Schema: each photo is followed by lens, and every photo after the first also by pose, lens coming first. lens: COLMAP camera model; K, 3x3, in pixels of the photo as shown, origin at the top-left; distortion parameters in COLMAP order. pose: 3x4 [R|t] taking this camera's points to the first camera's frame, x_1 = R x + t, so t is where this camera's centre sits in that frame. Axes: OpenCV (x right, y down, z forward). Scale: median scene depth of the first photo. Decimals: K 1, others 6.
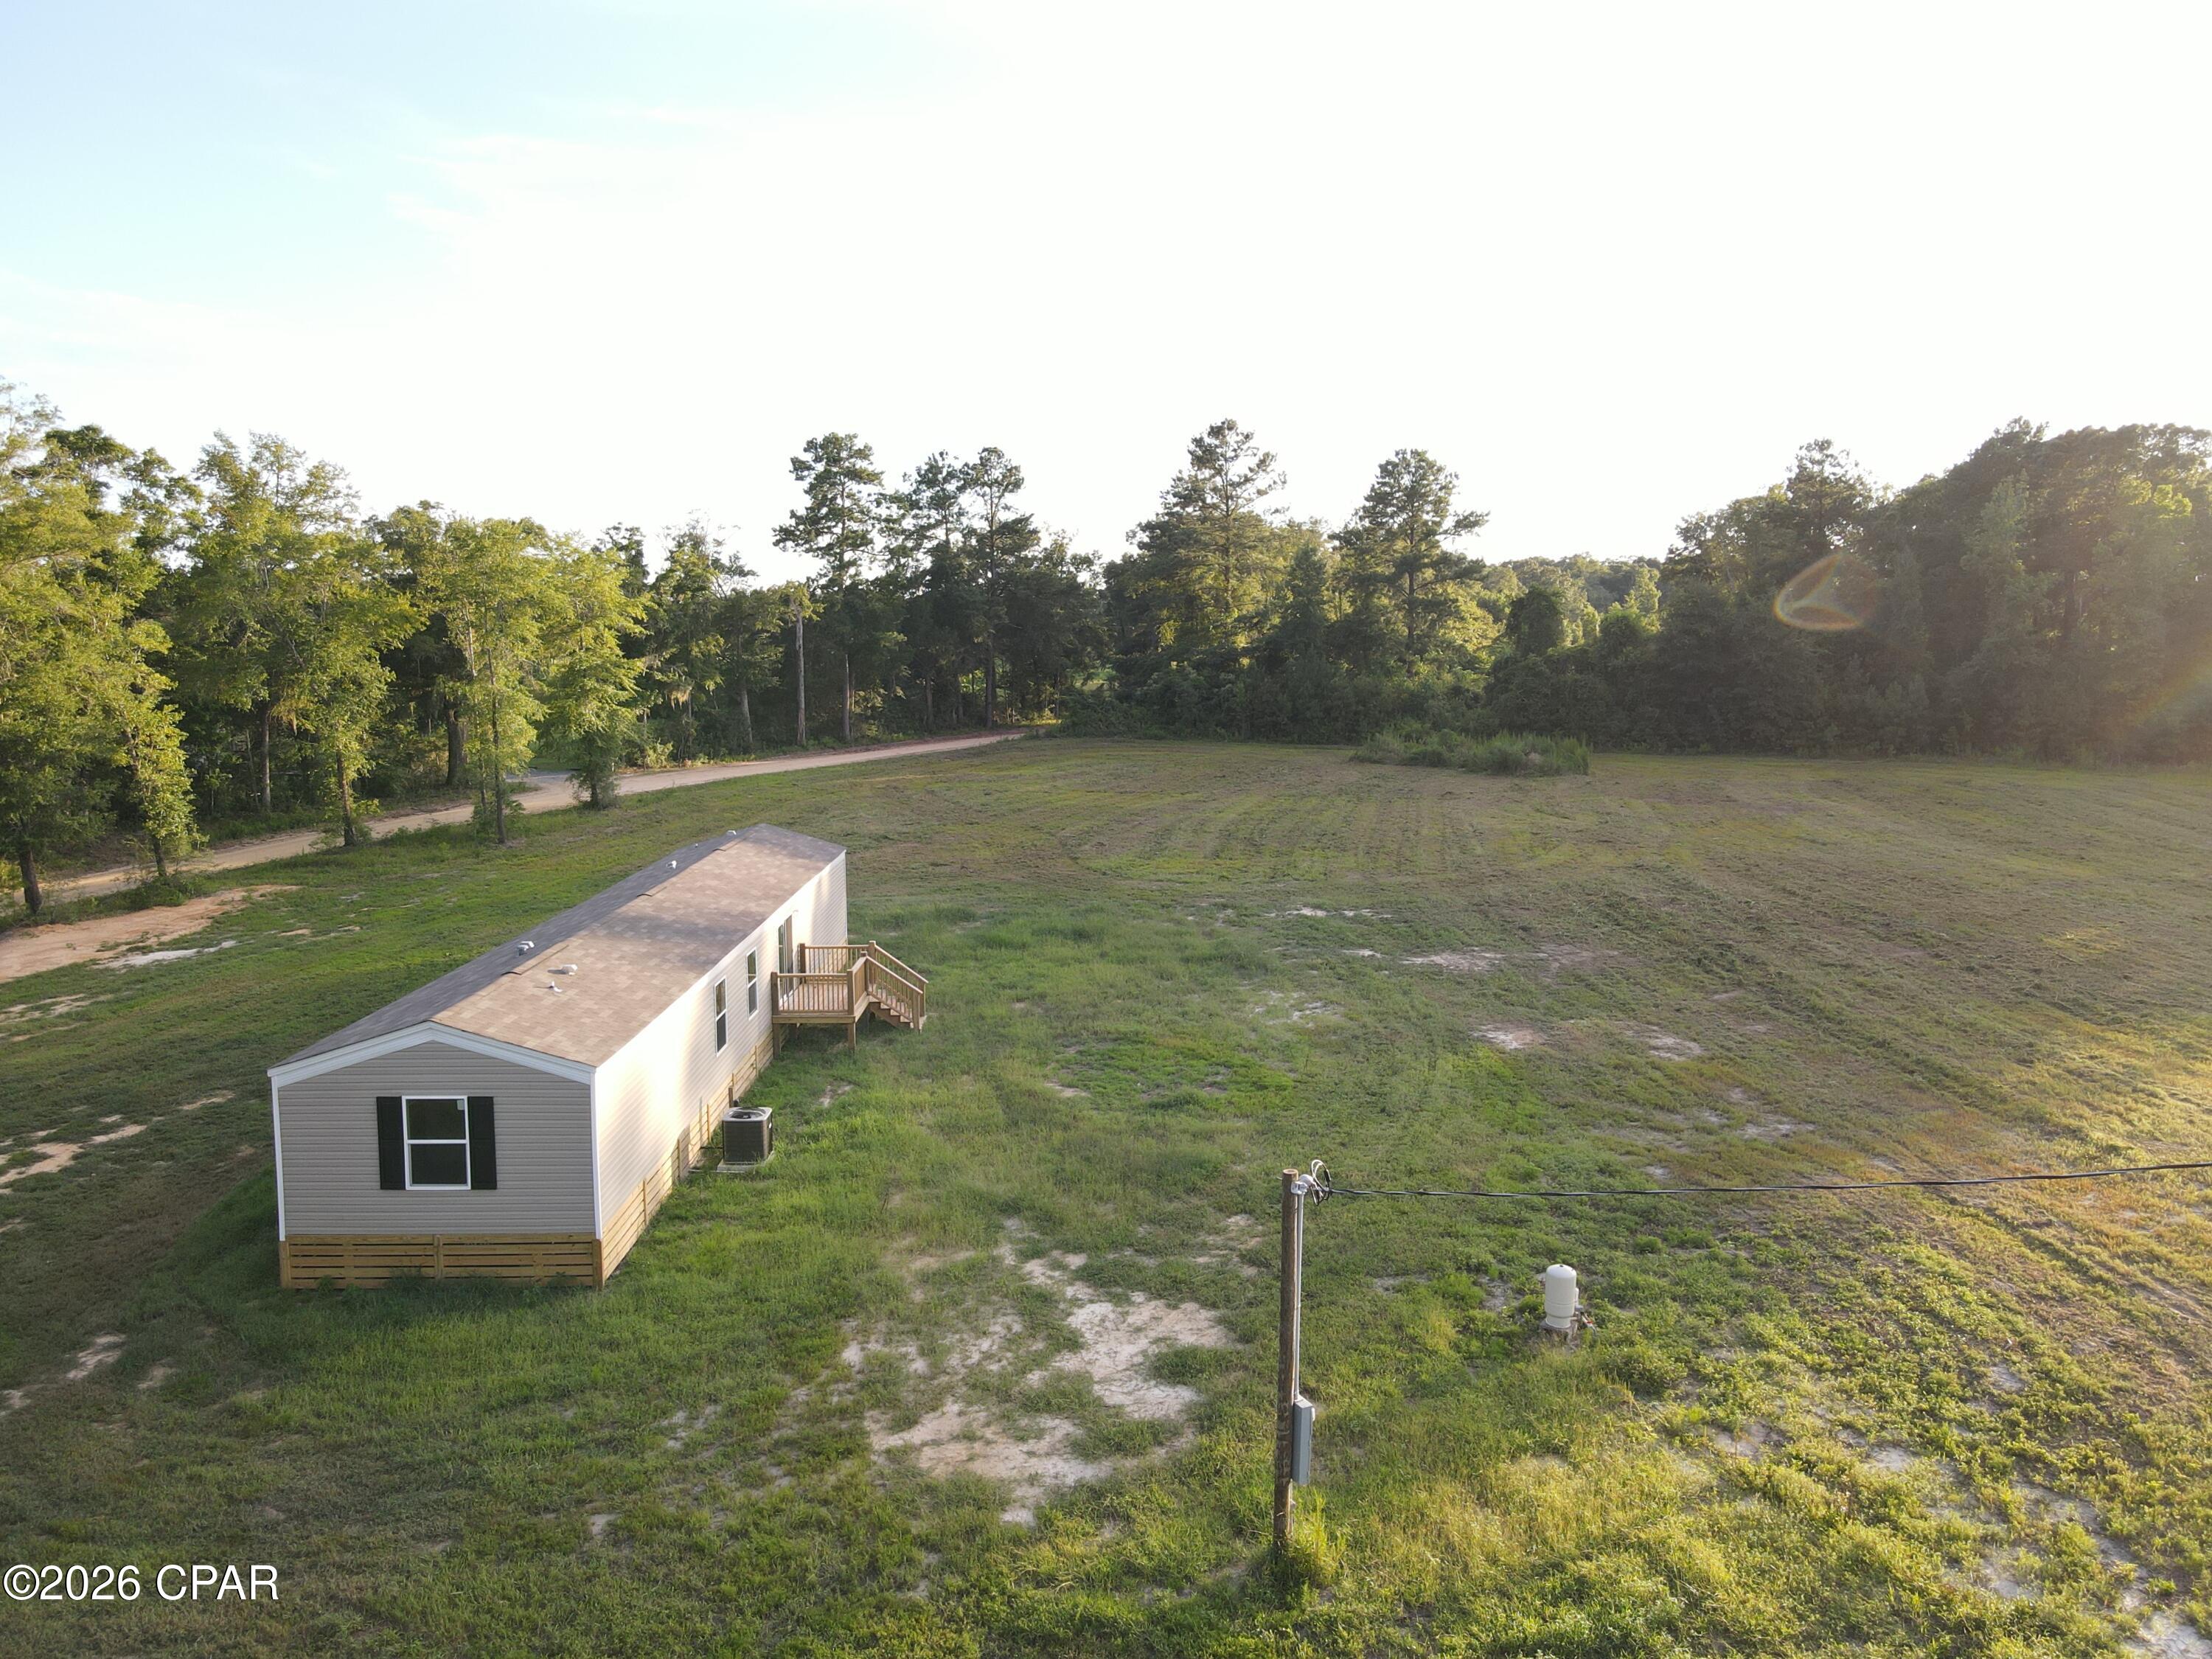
lens RADIAL K [[1623.5, 0, 1108.3], [0, 1623.5, 814.8], [0, 0, 1]] dist [-0.011129, 0.031687]
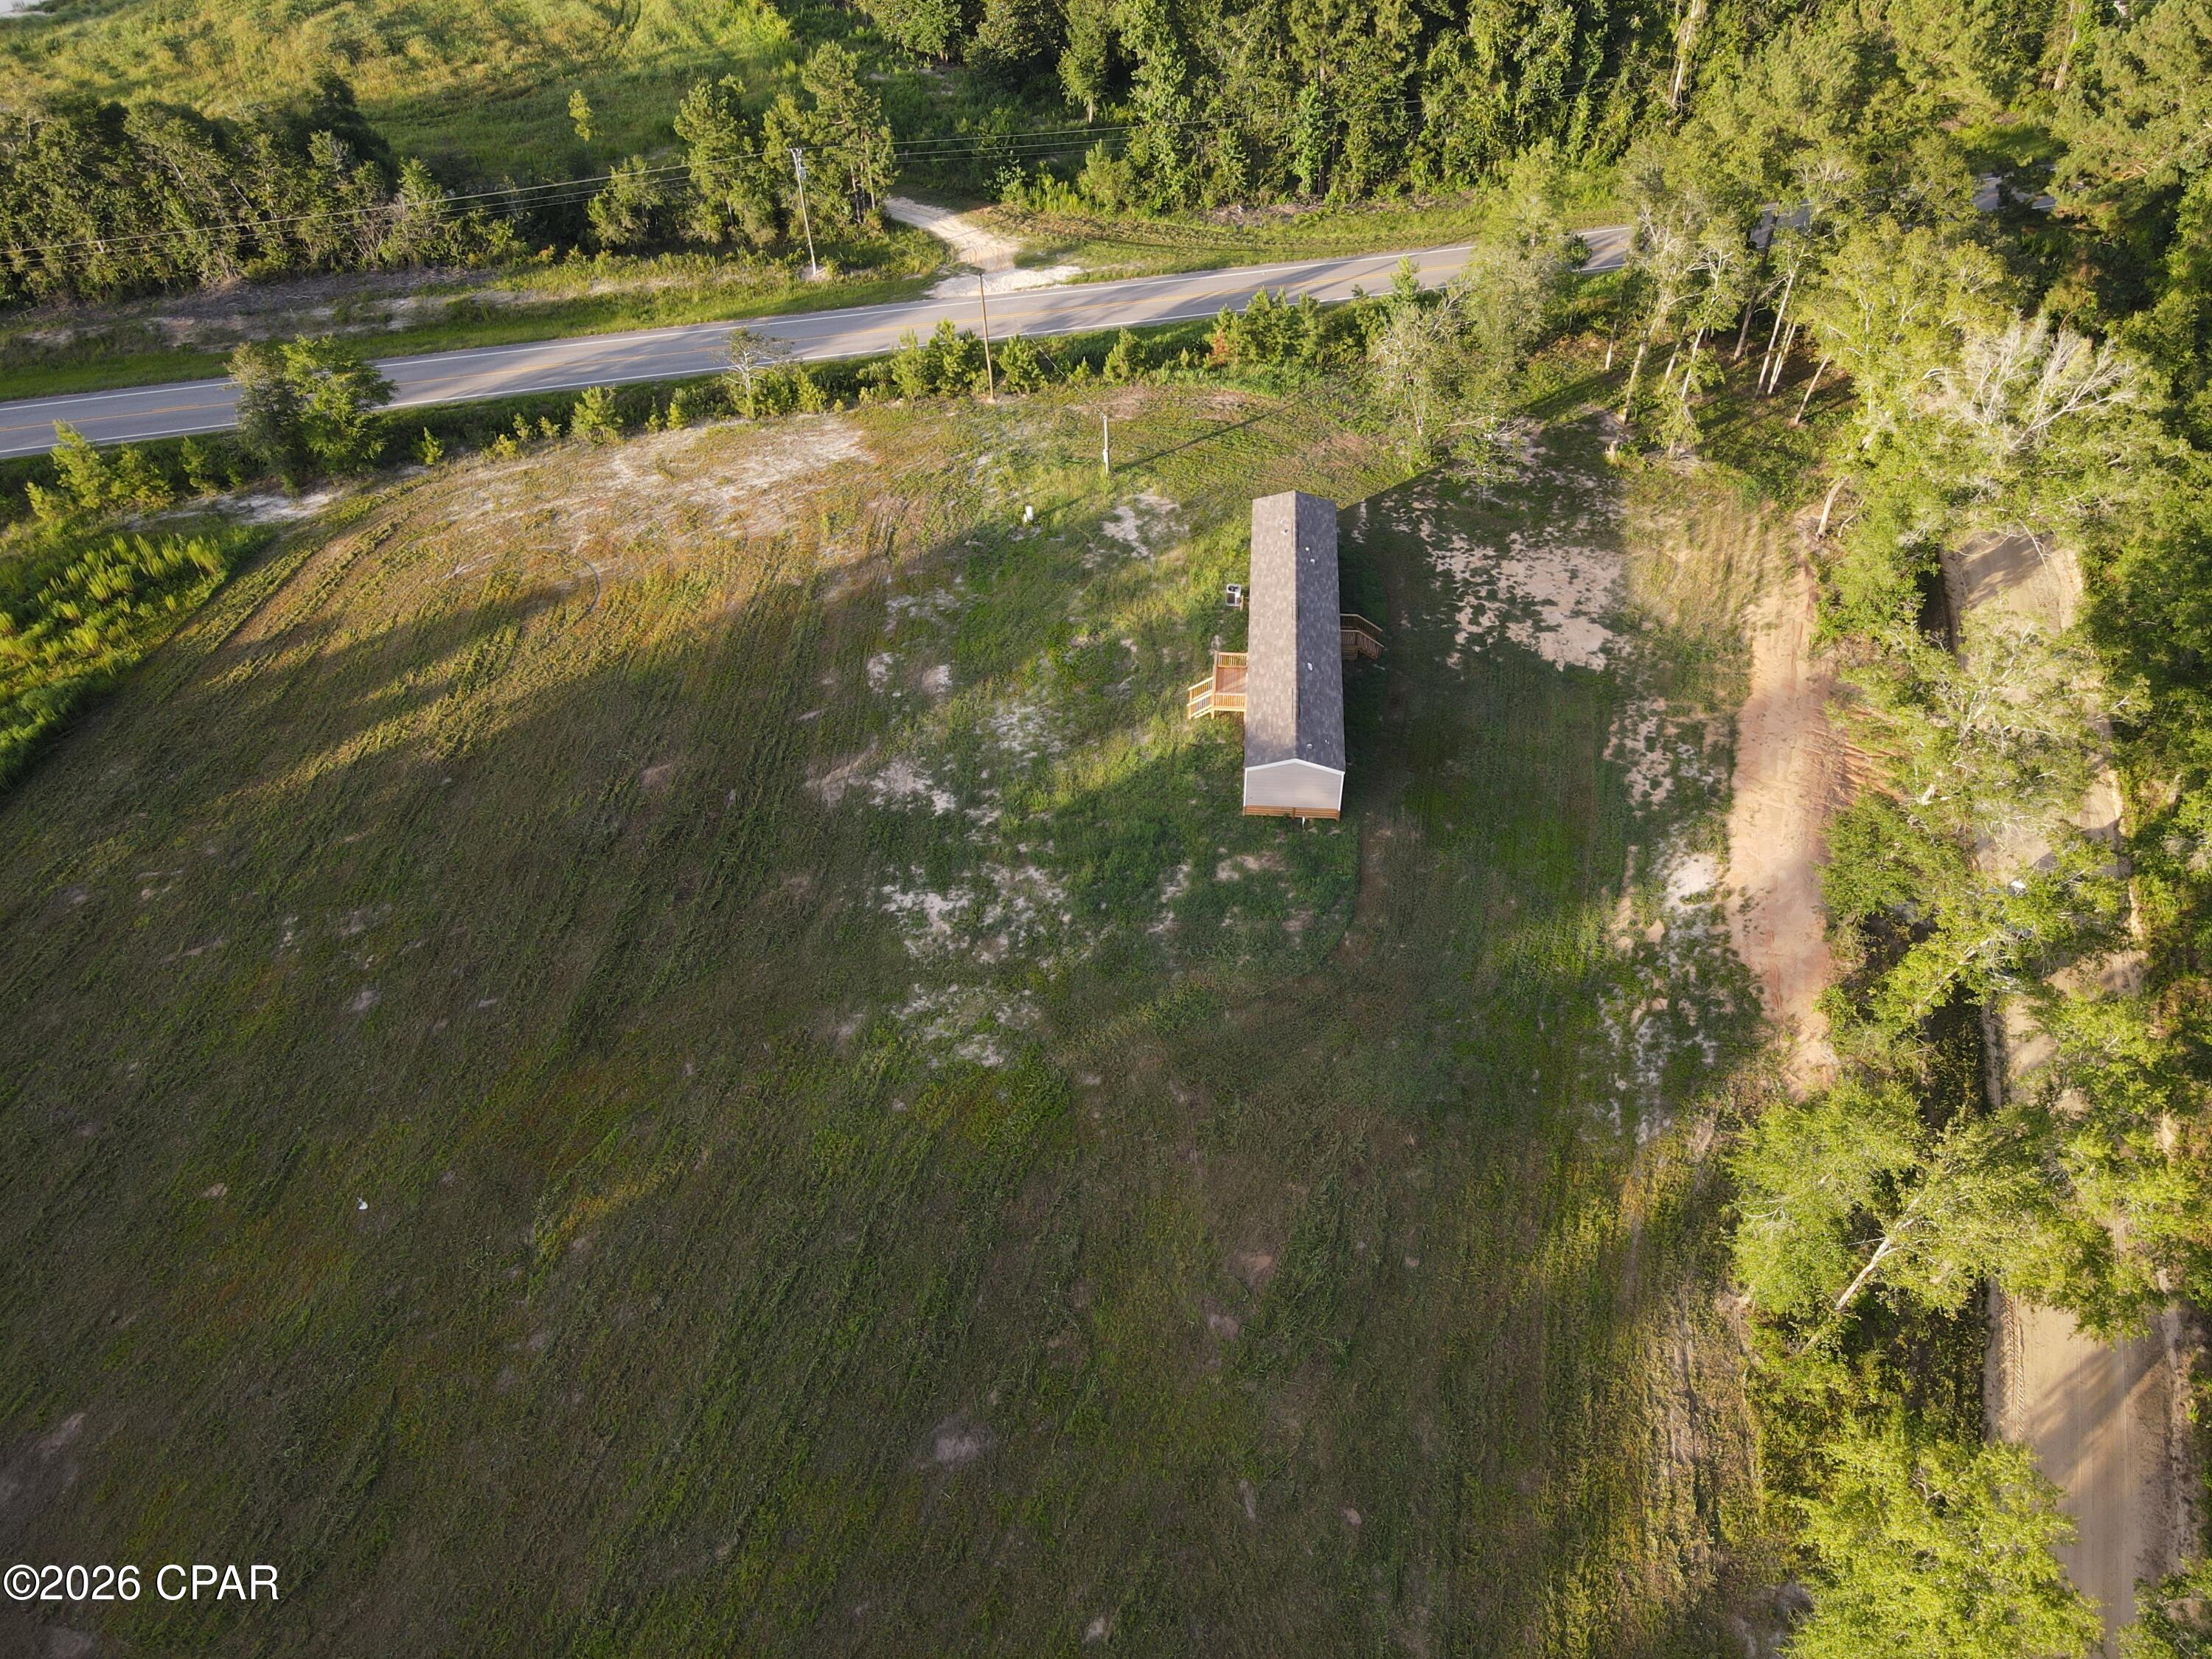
lens RADIAL K [[1601.5, 0, 1106.0], [0, 1601.5, 829.5], [0, 0, 1]] dist [0.002149, 0.011508]
pose [[-0.995839, -0.044653, 0.079440, -0.305115], [0.033614, 0.630267, 0.775651, -2.436857], [-0.084703, 0.775093, -0.626143, 4.175529]]
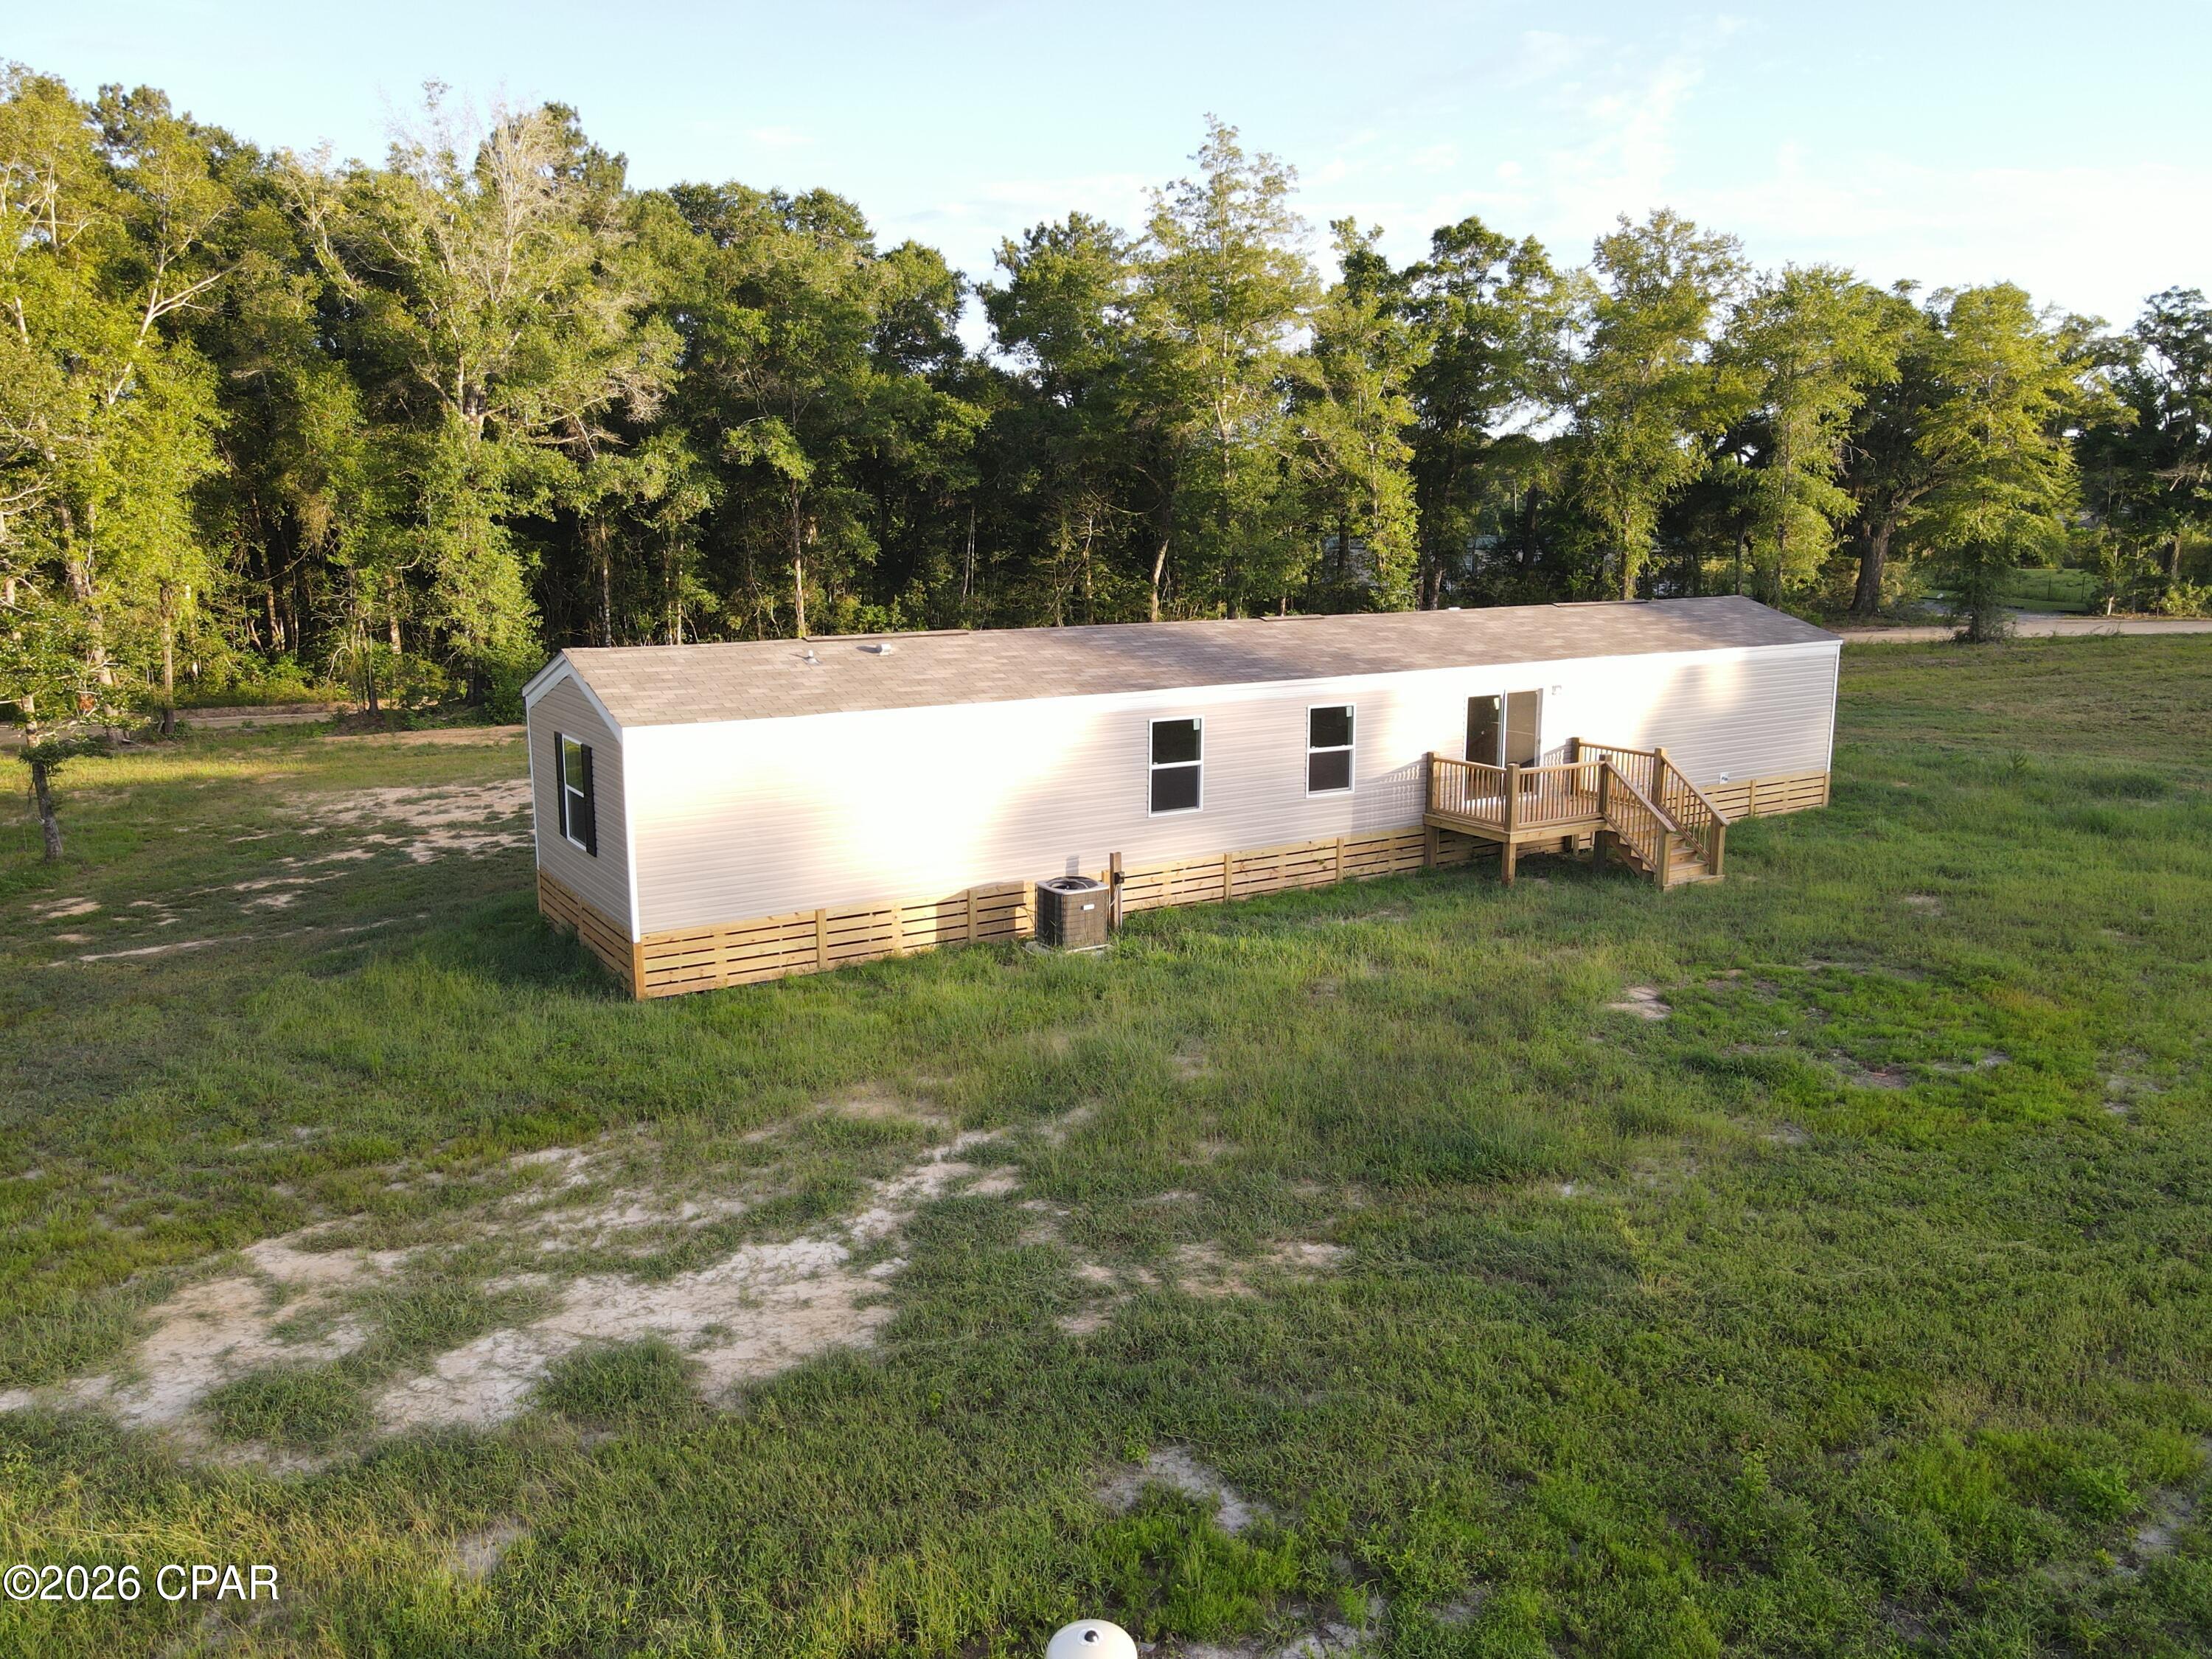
lens RADIAL K [[1623.5, 0, 1108.3], [0, 1623.5, 814.8], [0, 0, 1]] dist [-0.011129, 0.031687]
pose [[0.533628, 0.159828, -0.830479, 0.482882], [-0.098120, 0.987049, 0.126912, 0.074289], [0.840008, 0.013763, 0.542400, 0.773231]]
